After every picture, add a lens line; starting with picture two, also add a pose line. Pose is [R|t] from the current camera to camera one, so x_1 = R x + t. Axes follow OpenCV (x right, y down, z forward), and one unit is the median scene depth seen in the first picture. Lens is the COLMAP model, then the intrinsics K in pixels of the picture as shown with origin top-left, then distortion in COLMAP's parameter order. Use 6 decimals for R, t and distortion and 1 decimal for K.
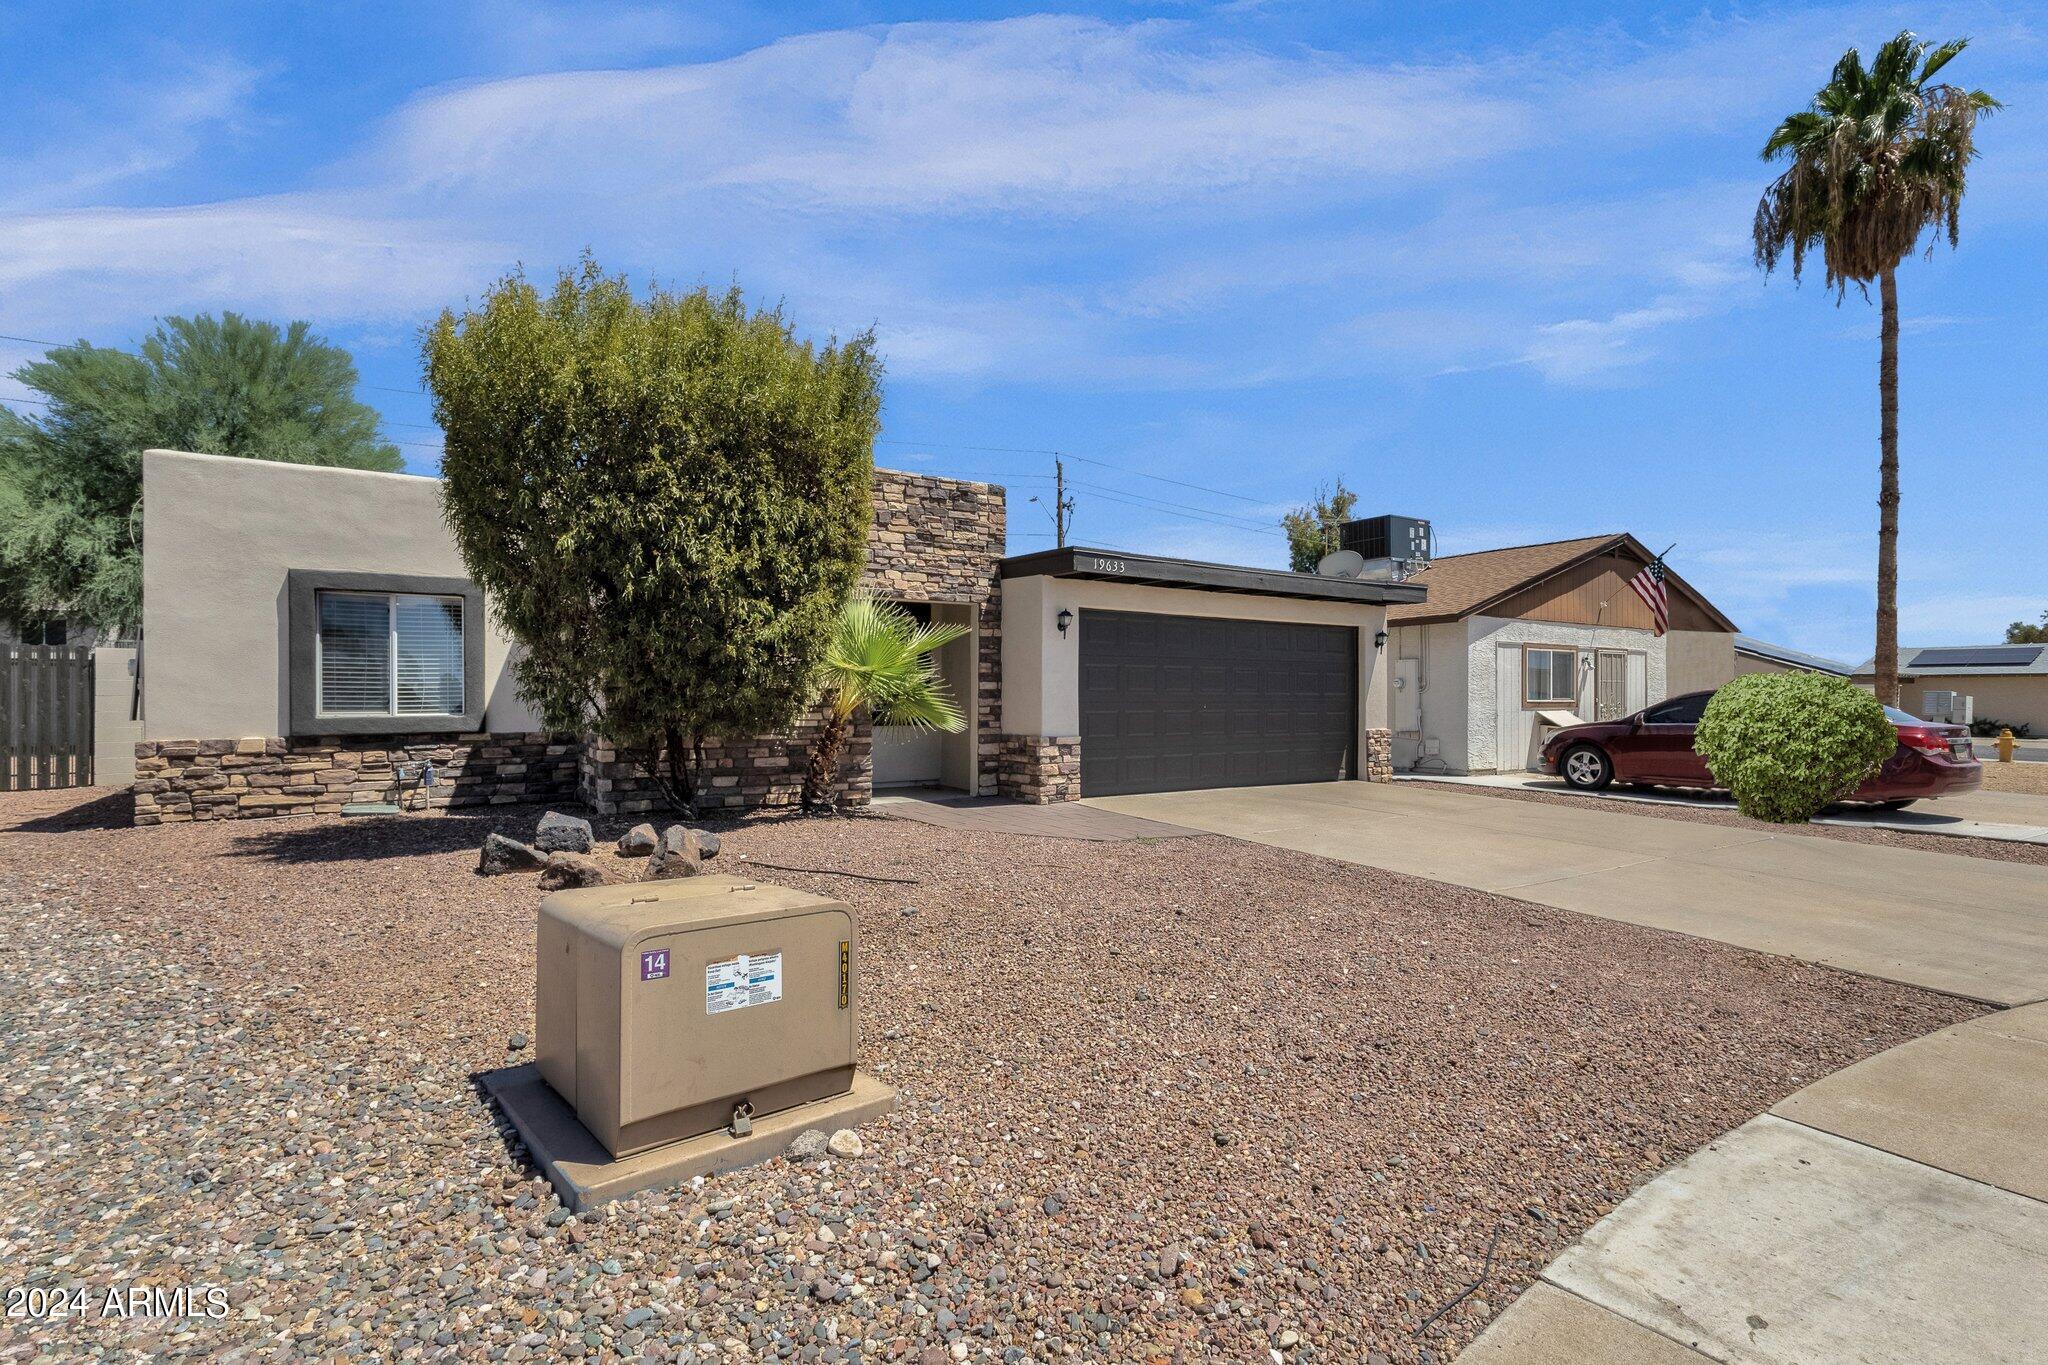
lens RADIAL K [[854.1, 0, 1024.0], [0, 854.1, 682.5], [0, 0, 1]] dist [0.003739, 0.000512]
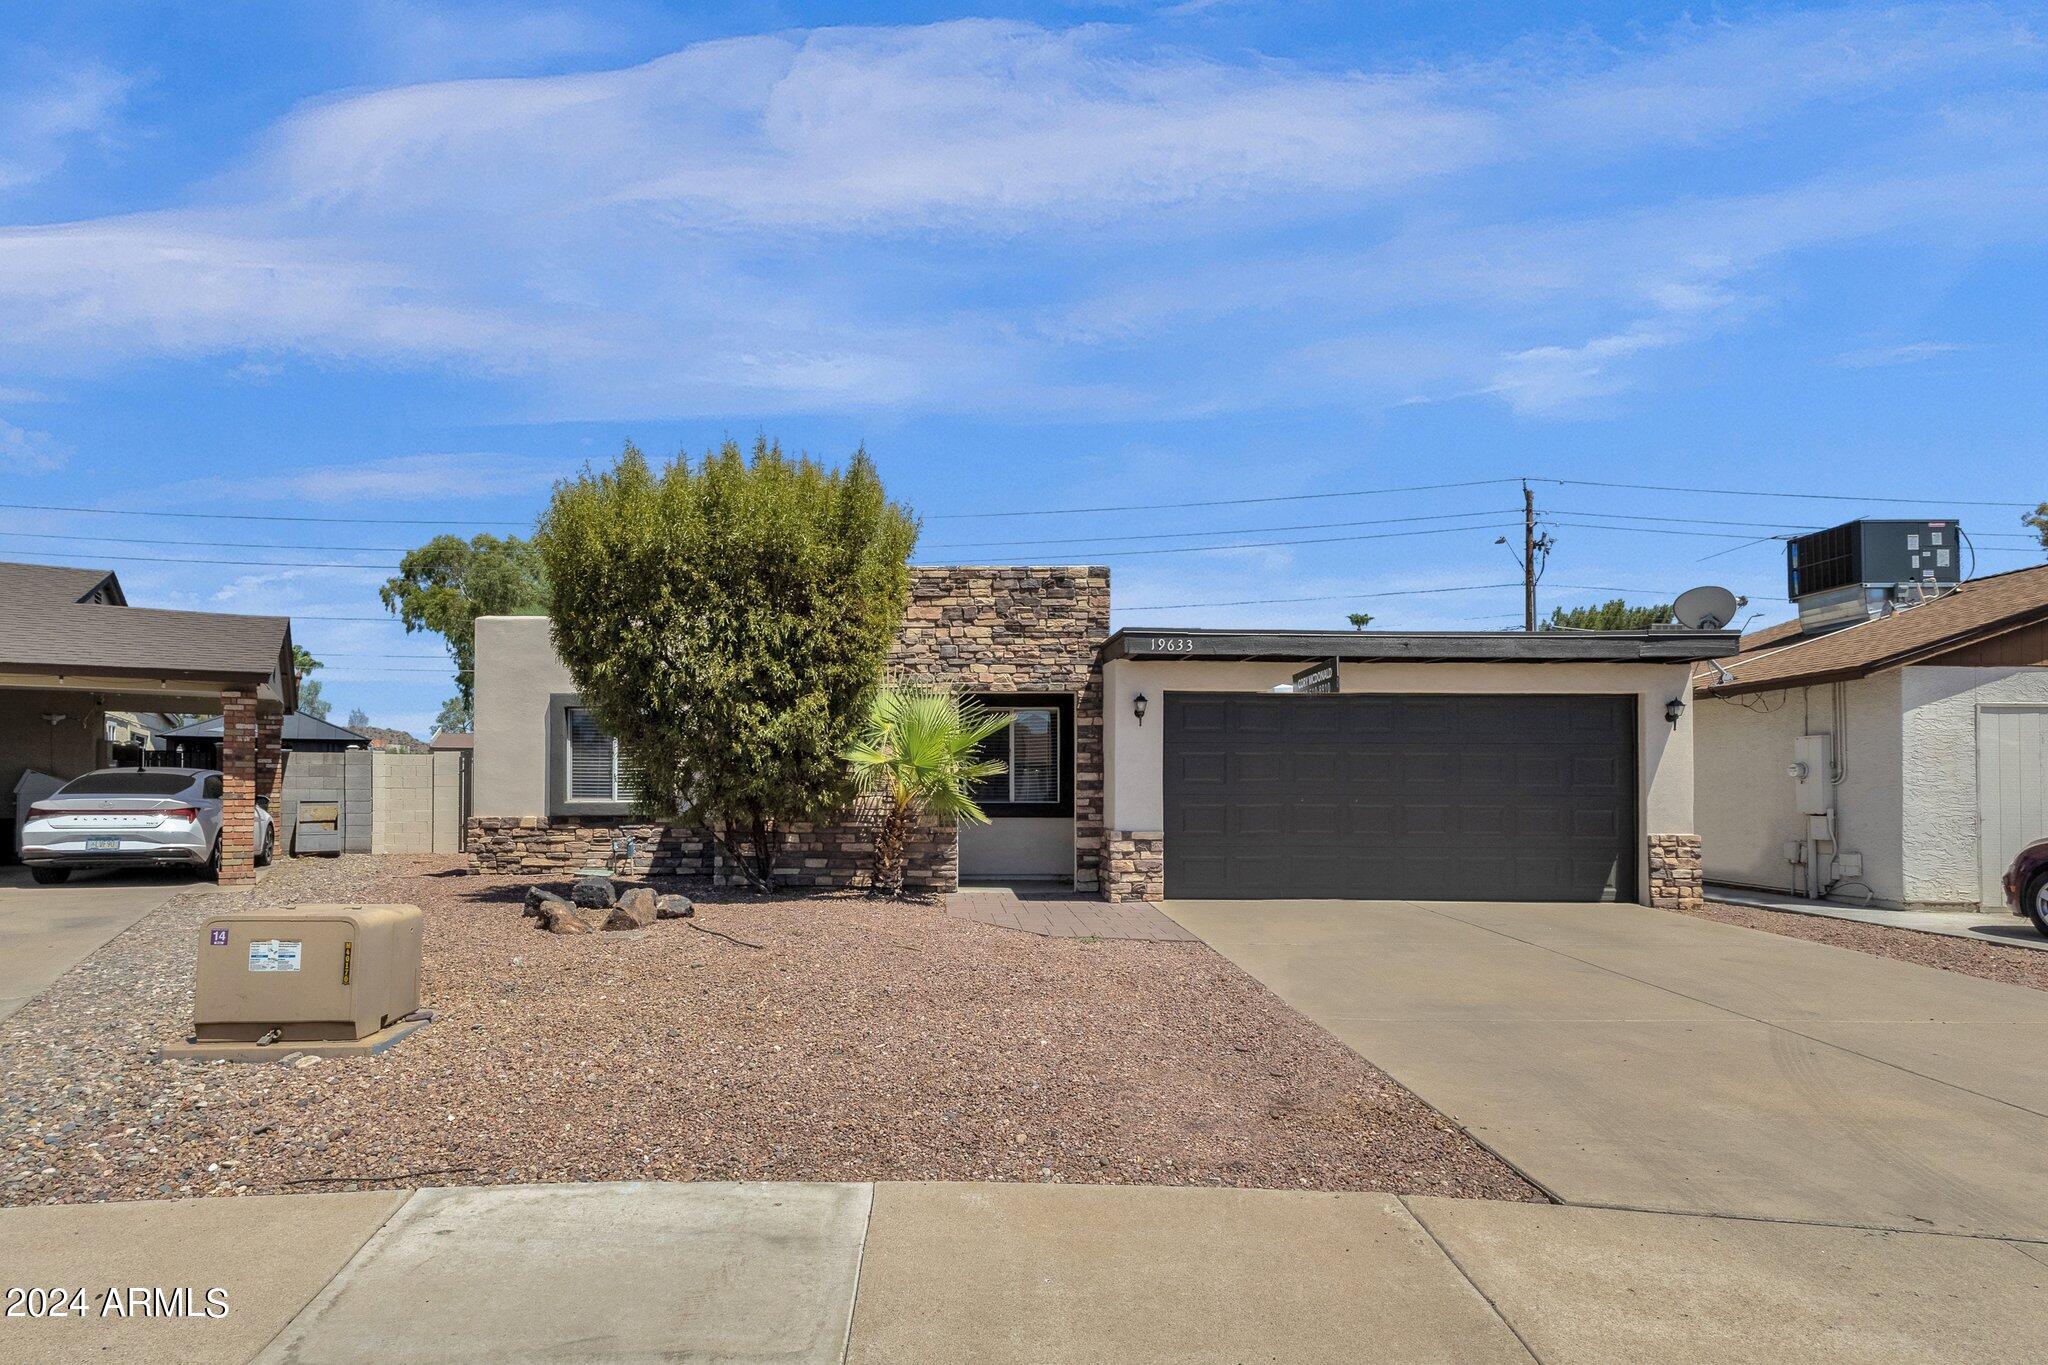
lens RADIAL K [[973.4, 0, 1025.5], [0, 973.4, 760.3], [0, 0, 1]] dist [0.001538, 0.001170]
pose [[0.871039, -0.012800, -0.491047, 0.461960], [0.005834, 0.999860, -0.015713, 0.002230], [0.491179, 0.010822, 0.870992, 0.015726]]
